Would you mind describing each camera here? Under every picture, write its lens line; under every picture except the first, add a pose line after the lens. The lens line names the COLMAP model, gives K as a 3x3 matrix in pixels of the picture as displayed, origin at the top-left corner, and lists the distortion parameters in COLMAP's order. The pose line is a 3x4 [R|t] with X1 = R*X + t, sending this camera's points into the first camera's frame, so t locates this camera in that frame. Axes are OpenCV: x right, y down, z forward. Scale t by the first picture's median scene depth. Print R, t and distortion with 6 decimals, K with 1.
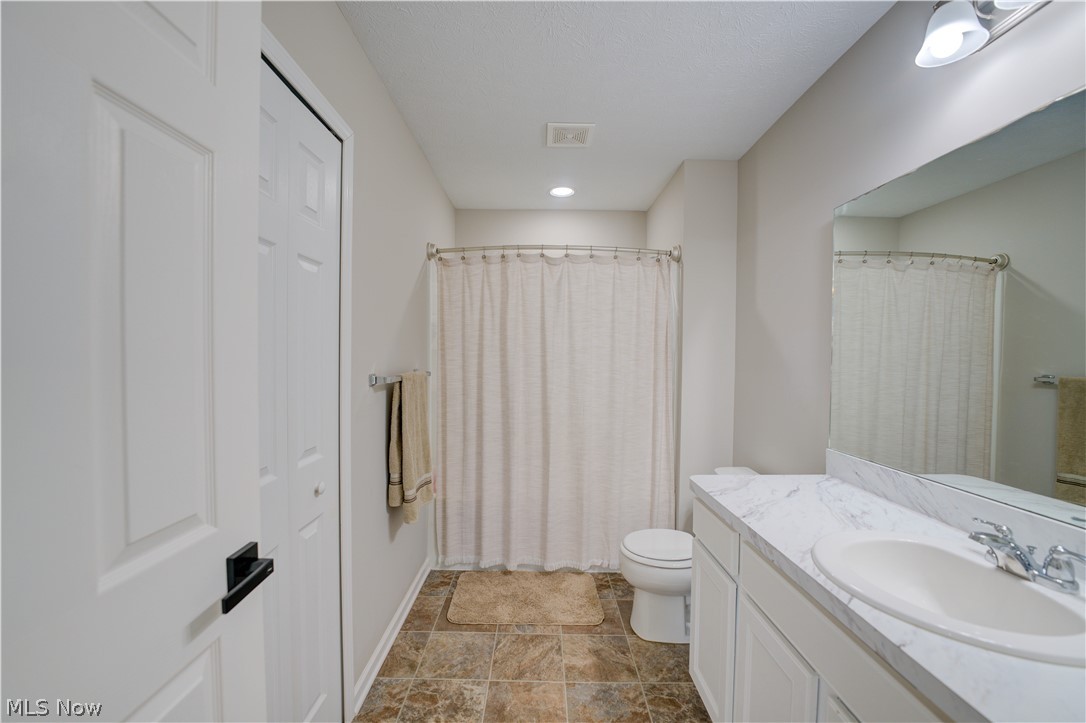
lens RADIAL K [[435.9, 0, 541.7], [0, 435.9, 362.9], [0, 0, 1]] dist [-0.030879, 0.004250]
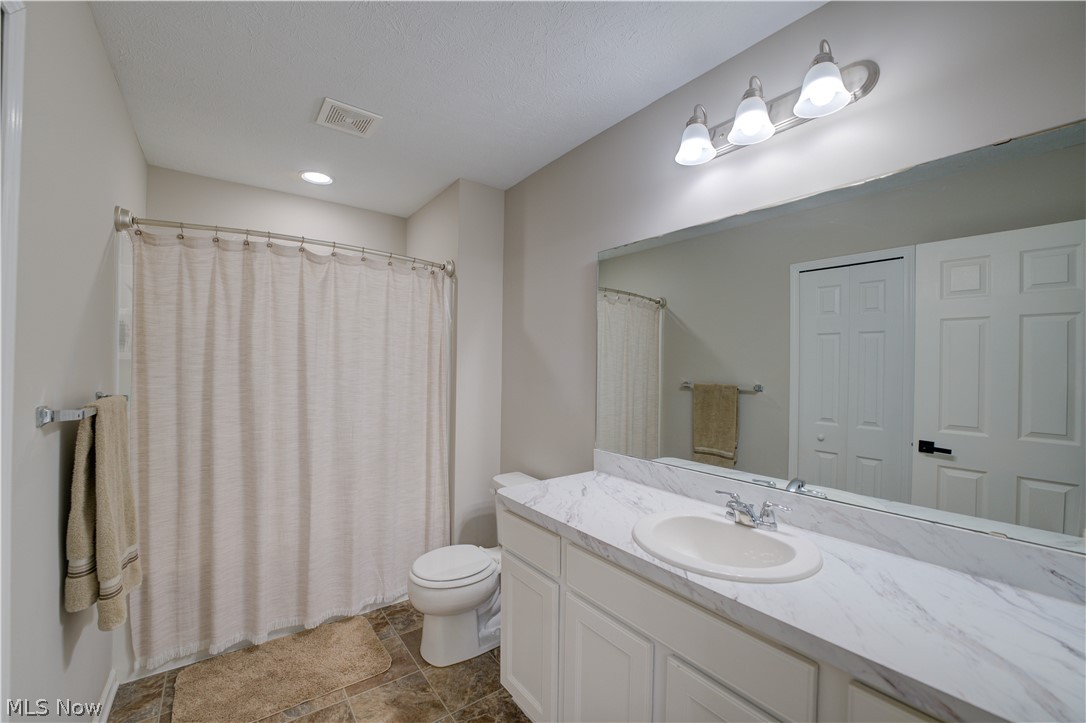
lens RADIAL K [[435.9, 0, 541.8], [0, 435.9, 362.8], [0, 0, 1]] dist [-0.030879, 0.004250]
pose [[0.802477, 0.005378, 0.596659, -0.122417], [0.003882, 0.999891, -0.014233, -0.017624], [-0.596670, 0.013738, 0.802369, 0.067285]]
